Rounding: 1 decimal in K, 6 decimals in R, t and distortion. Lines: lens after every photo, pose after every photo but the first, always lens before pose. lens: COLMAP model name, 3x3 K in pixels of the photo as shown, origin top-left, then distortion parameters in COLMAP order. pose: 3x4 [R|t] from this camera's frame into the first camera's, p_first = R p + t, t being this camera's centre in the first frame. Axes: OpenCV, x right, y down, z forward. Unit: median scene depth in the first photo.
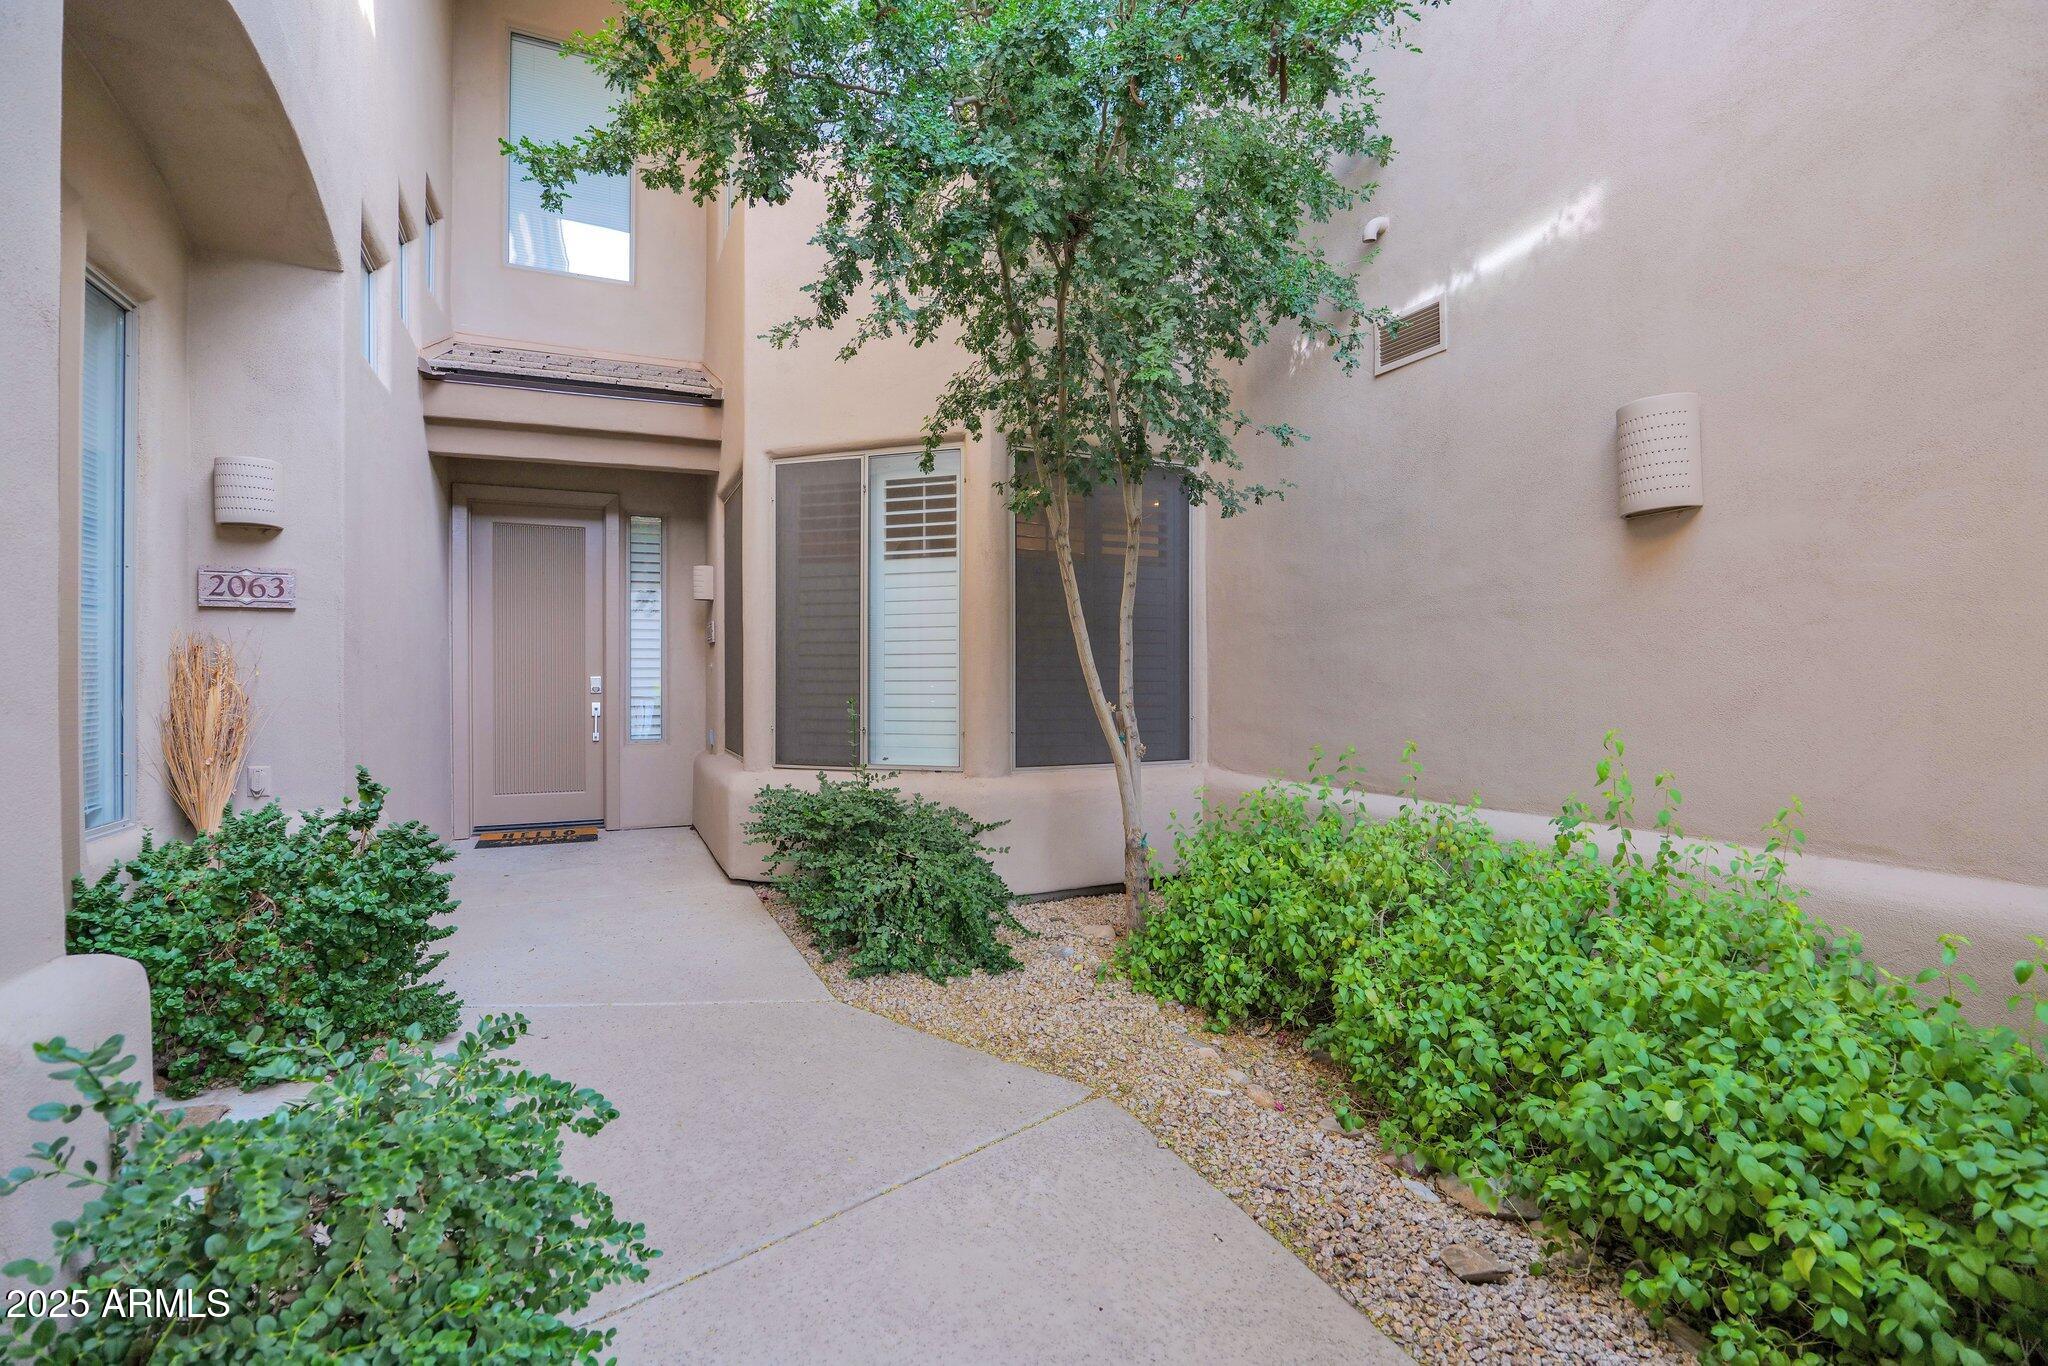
lens RADIAL K [[953.4, 0, 1035.7], [0, 953.4, 684.3], [0, 0, 1]] dist [-0.029205, 0.006075]
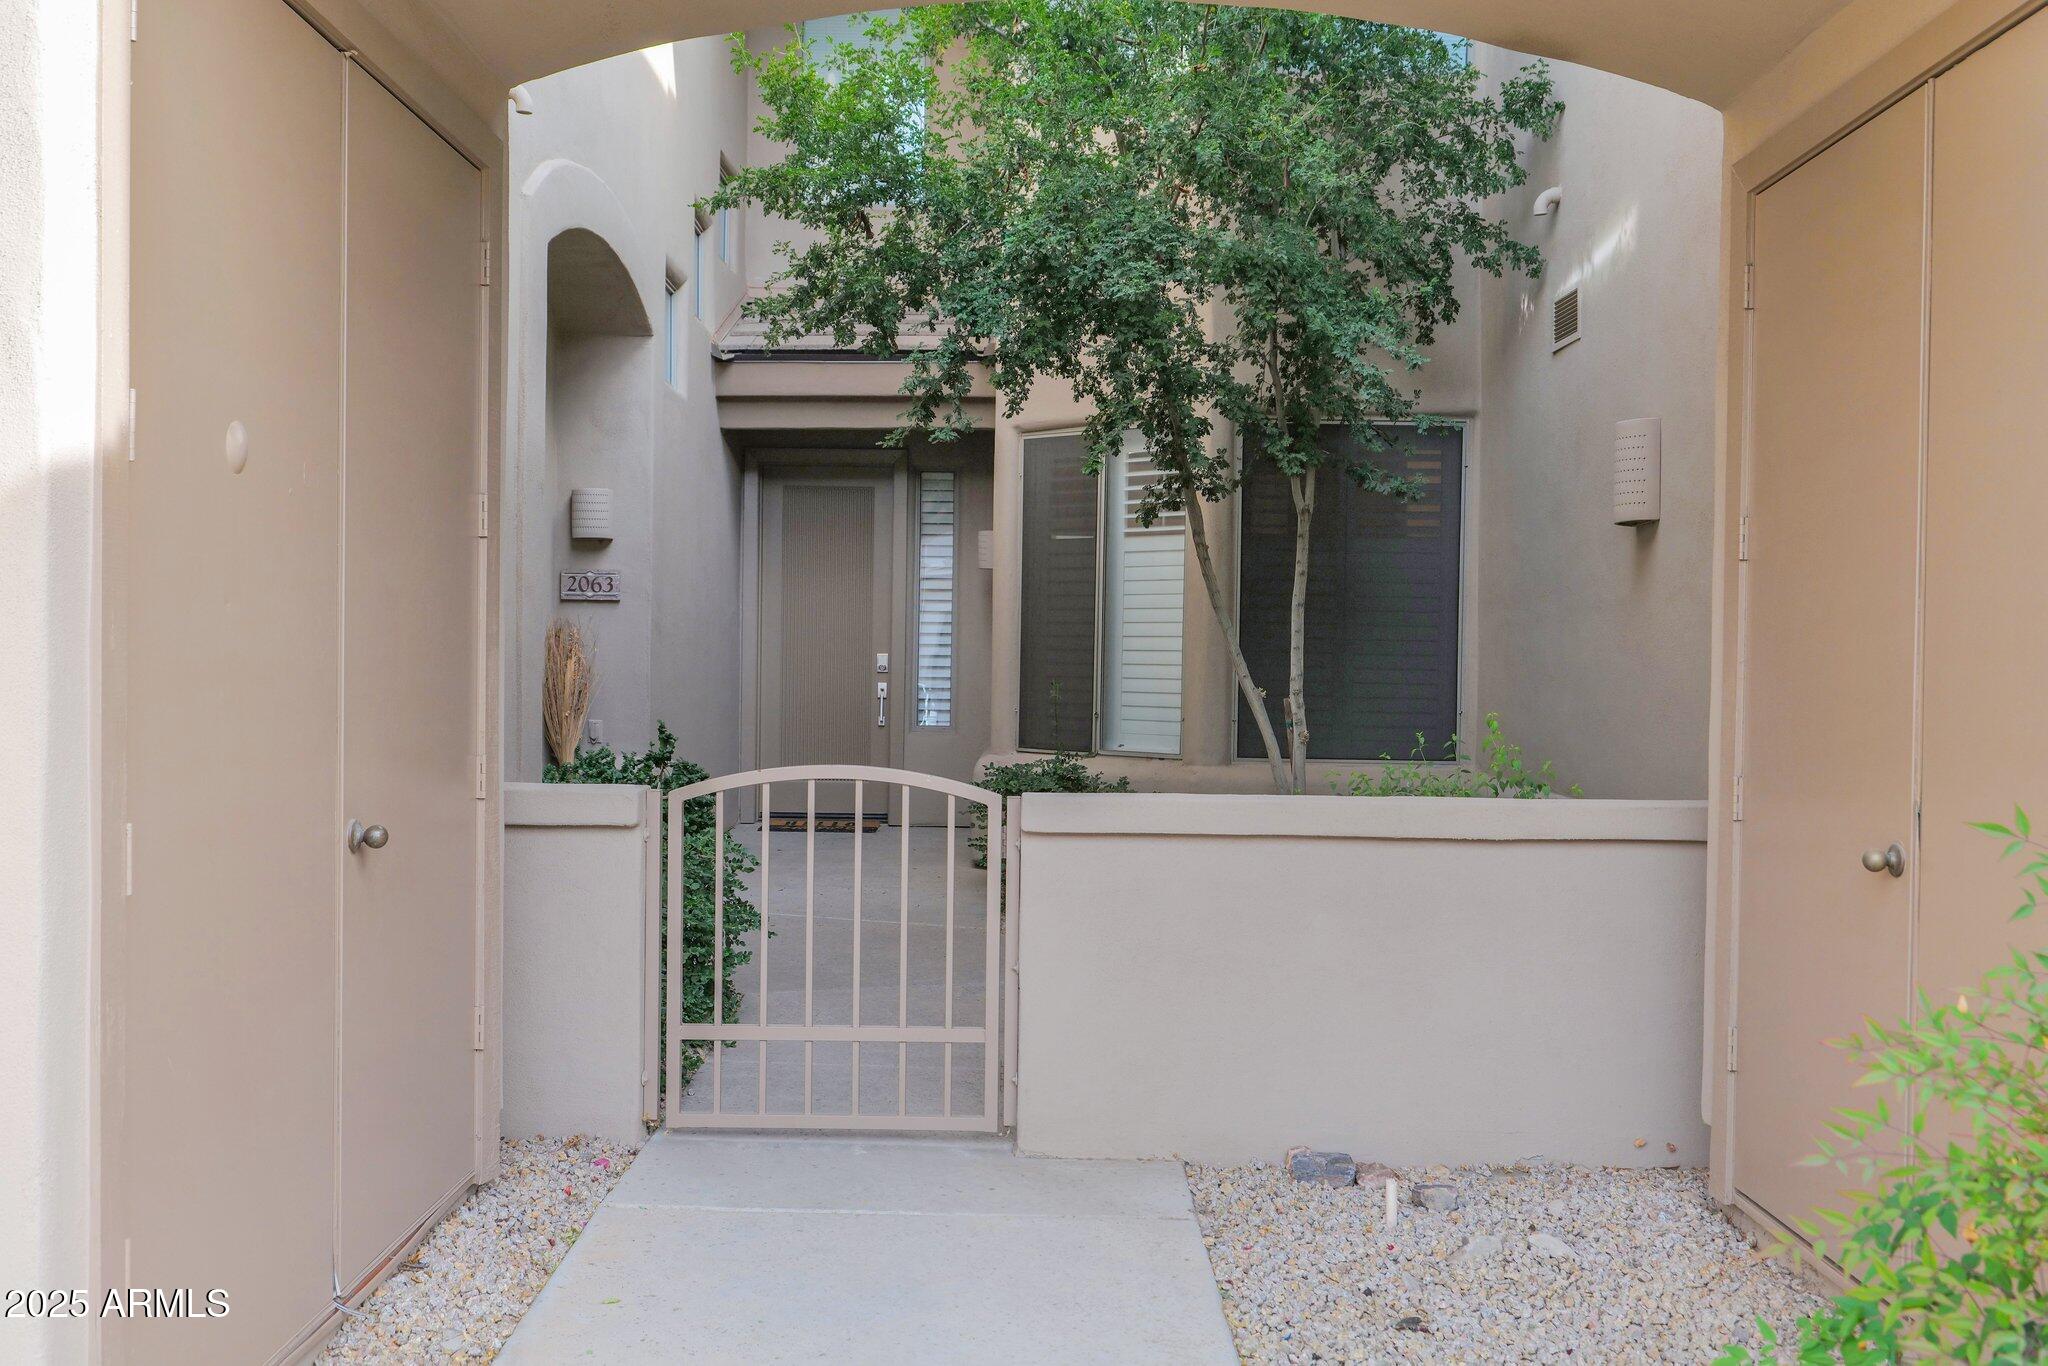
lens RADIAL K [[2075.7, 0, 1022.0], [0, 2075.7, 680.7], [0, 0, 1]] dist [-0.022741, 0.000000]
pose [[0.901801, 0.020652, -0.431657, 0.955183], [-0.018834, 0.999787, 0.008484, -0.004029], [0.431740, 0.000479, 0.901998, -1.350362]]
